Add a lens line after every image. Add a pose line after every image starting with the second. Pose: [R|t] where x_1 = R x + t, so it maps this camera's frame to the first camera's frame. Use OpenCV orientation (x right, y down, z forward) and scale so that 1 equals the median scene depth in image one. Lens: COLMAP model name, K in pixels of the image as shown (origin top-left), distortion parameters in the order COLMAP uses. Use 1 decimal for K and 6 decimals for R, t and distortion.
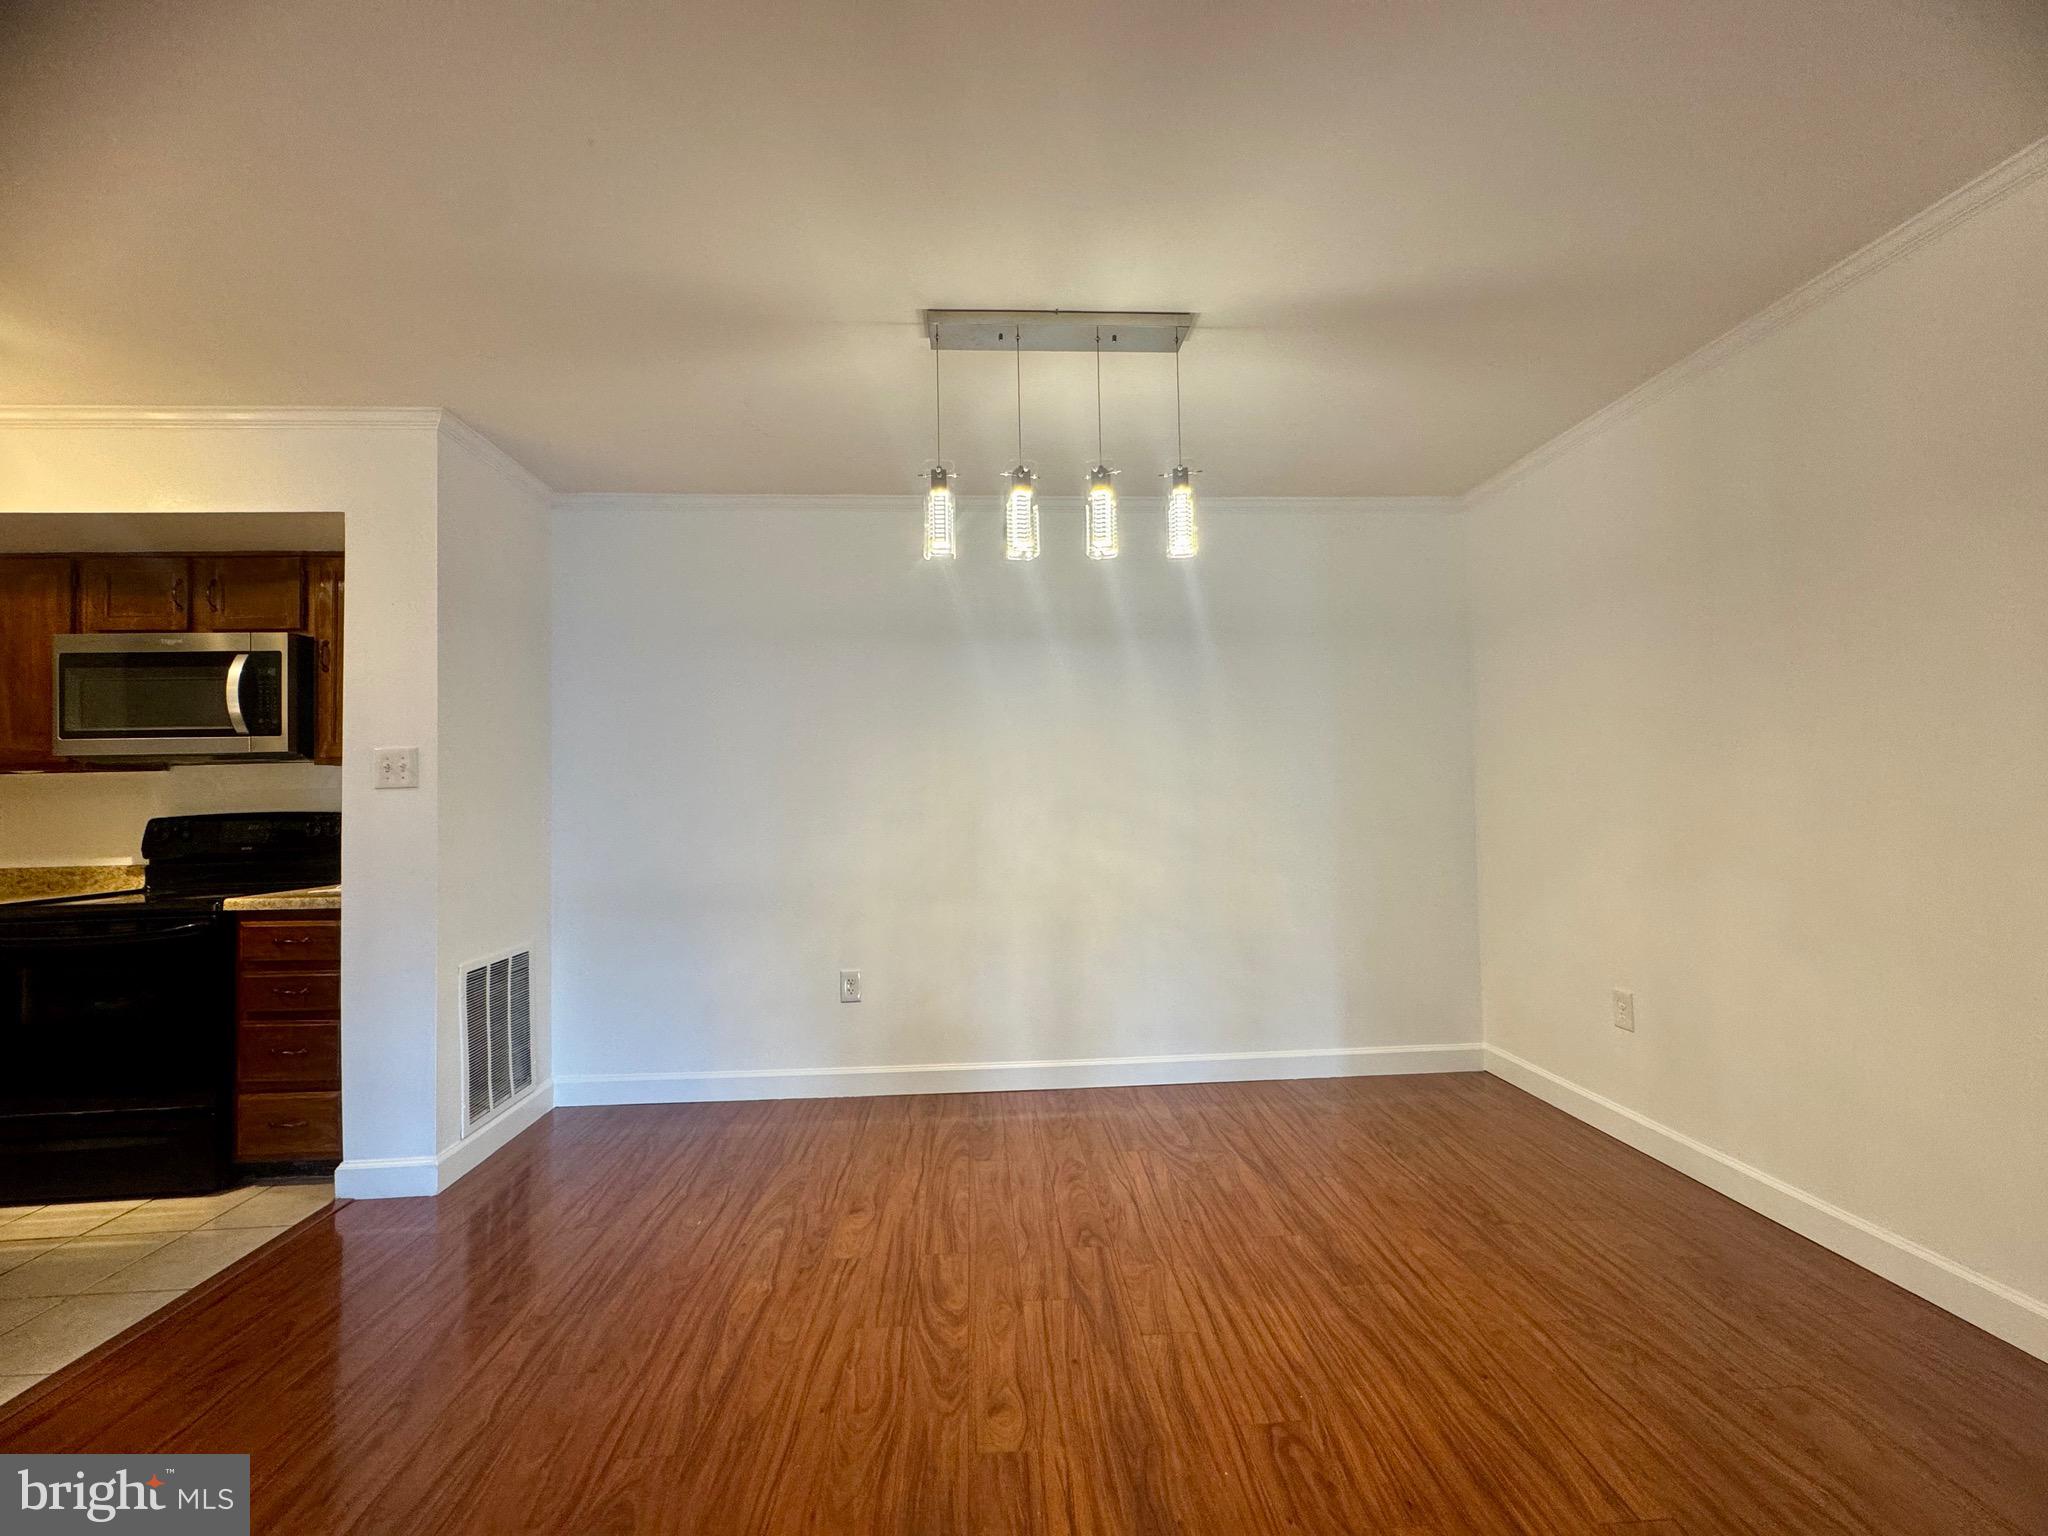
lens RADIAL K [[820.0, 0, 1033.4], [0, 820.0, 771.4], [0, 0, 1]] dist [-0.002964, -0.000184]
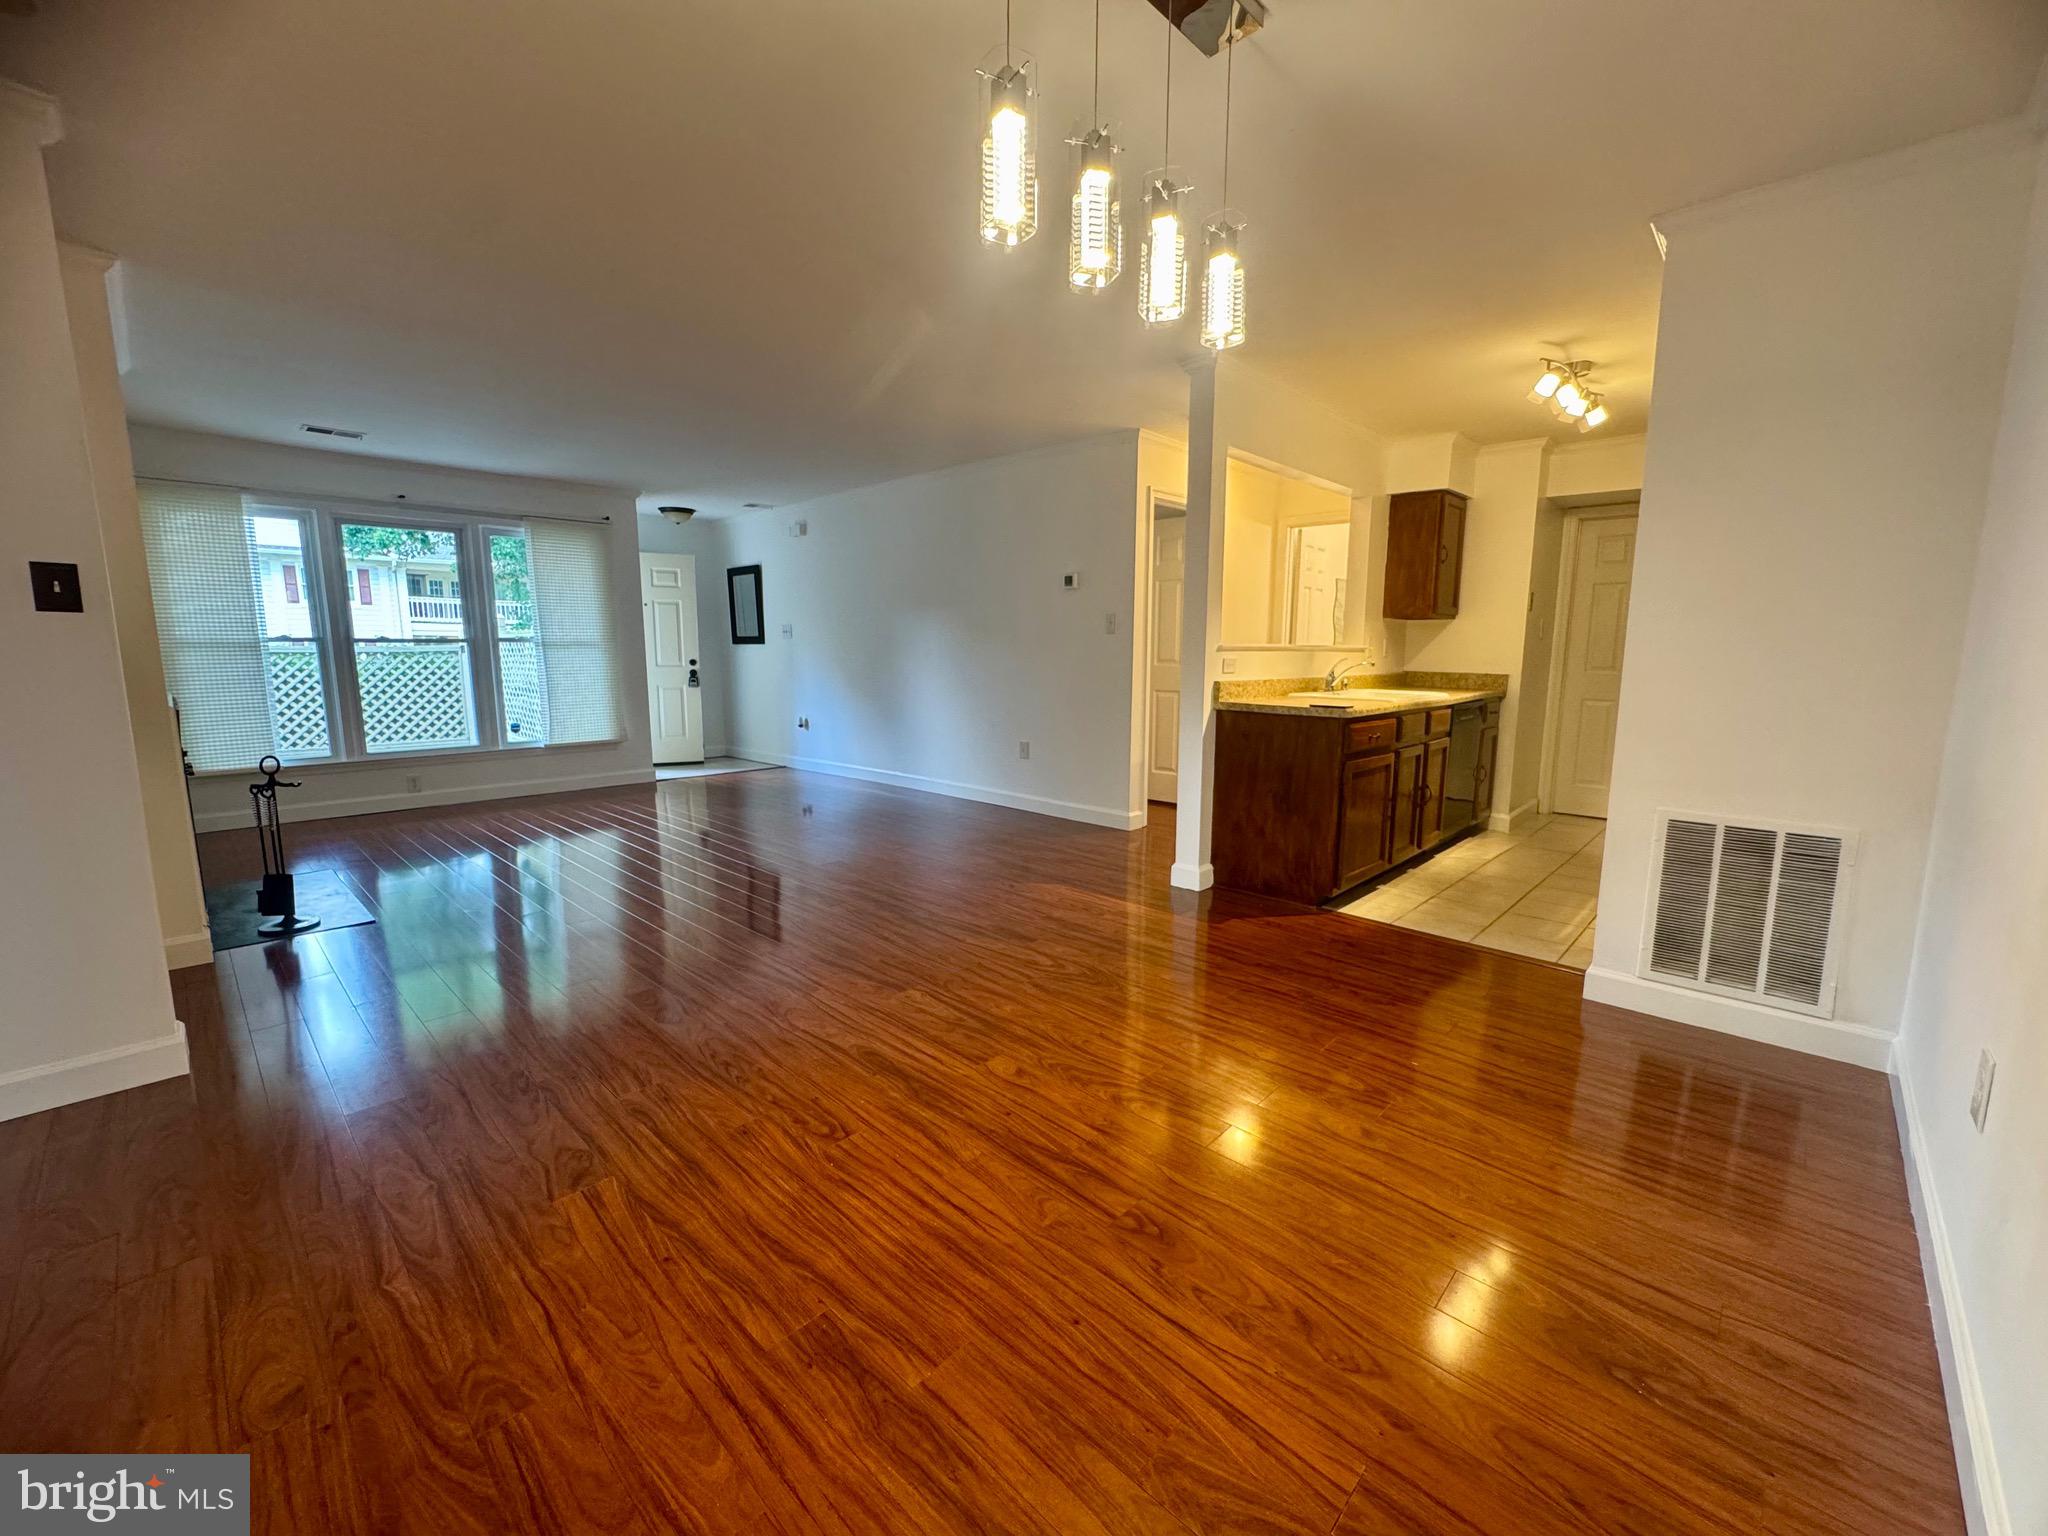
lens RADIAL K [[828.7, 0, 1024.0], [0, 828.7, 768.0], [0, 0, 1]] dist [0.001005, 0.000316]
pose [[-0.741796, 0.114785, -0.660730, 0.739894], [0.032275, 0.990212, 0.135789, 0.042908], [0.669849, 0.079403, -0.738240, 1.768811]]
